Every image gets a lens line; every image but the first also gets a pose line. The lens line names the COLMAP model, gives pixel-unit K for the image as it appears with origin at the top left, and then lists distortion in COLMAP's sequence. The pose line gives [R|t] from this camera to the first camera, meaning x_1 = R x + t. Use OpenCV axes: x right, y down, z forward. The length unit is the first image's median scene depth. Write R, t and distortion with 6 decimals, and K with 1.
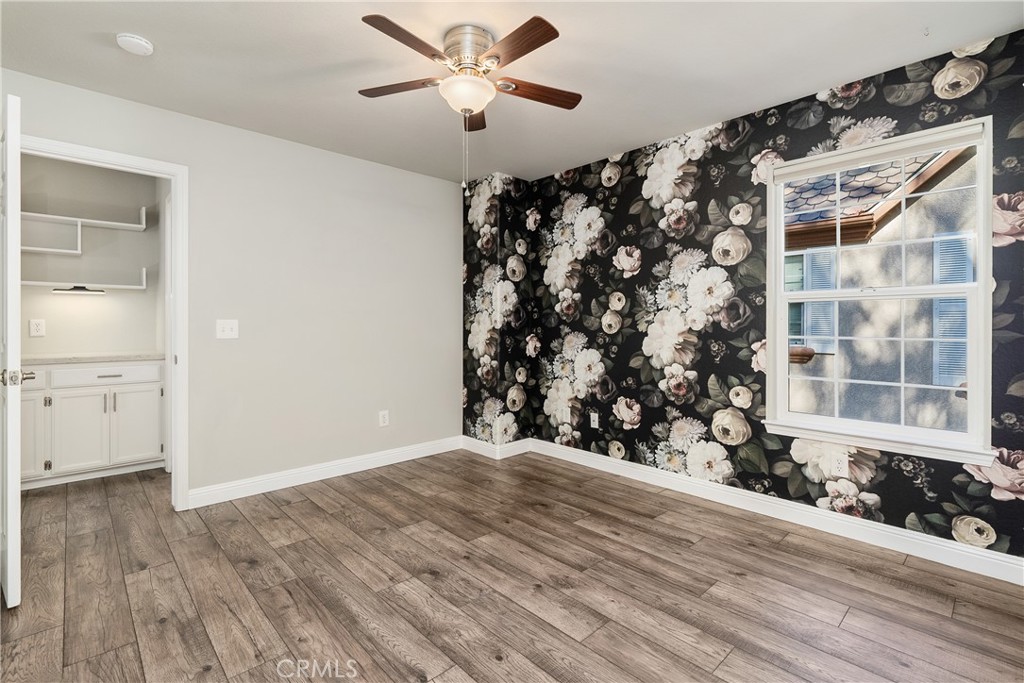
lens RADIAL K [[500.6, 0, 512.2], [0, 500.6, 326.9], [0, 0, 1]] dist [0.002267, -0.000339]
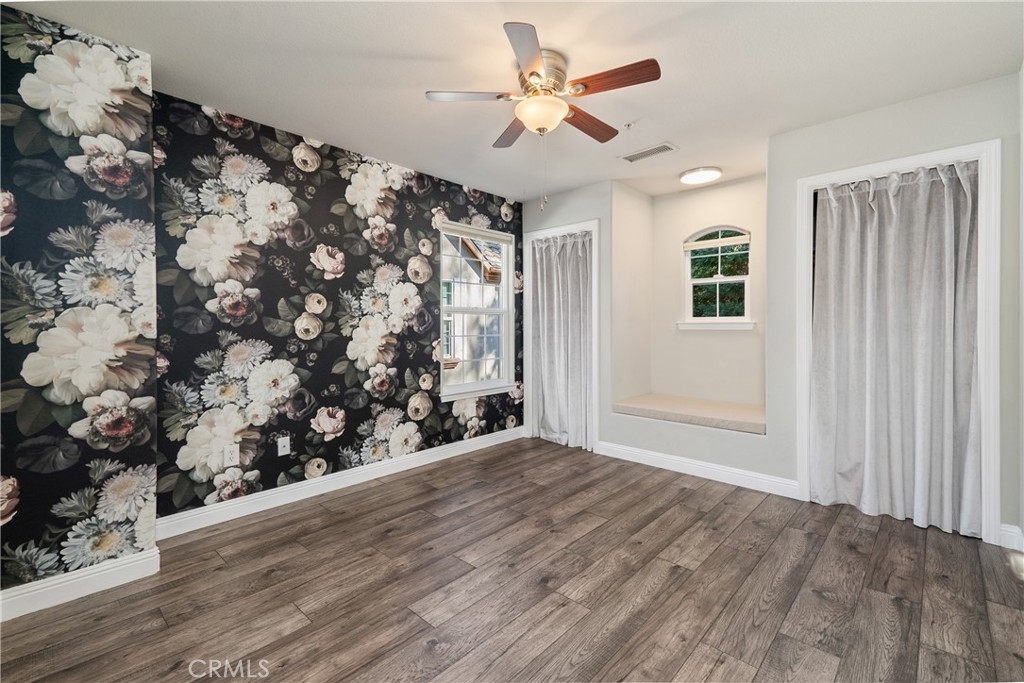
lens RADIAL K [[468.6, 0, 516.6], [0, 468.6, 338.0], [0, 0, 1]] dist [-0.000152, 0.000318]
pose [[-0.131976, -0.021468, 0.991020, -0.769474], [0.011903, 0.999659, 0.023240, -0.004873], [-0.991181, 0.014863, -0.131675, 0.857246]]
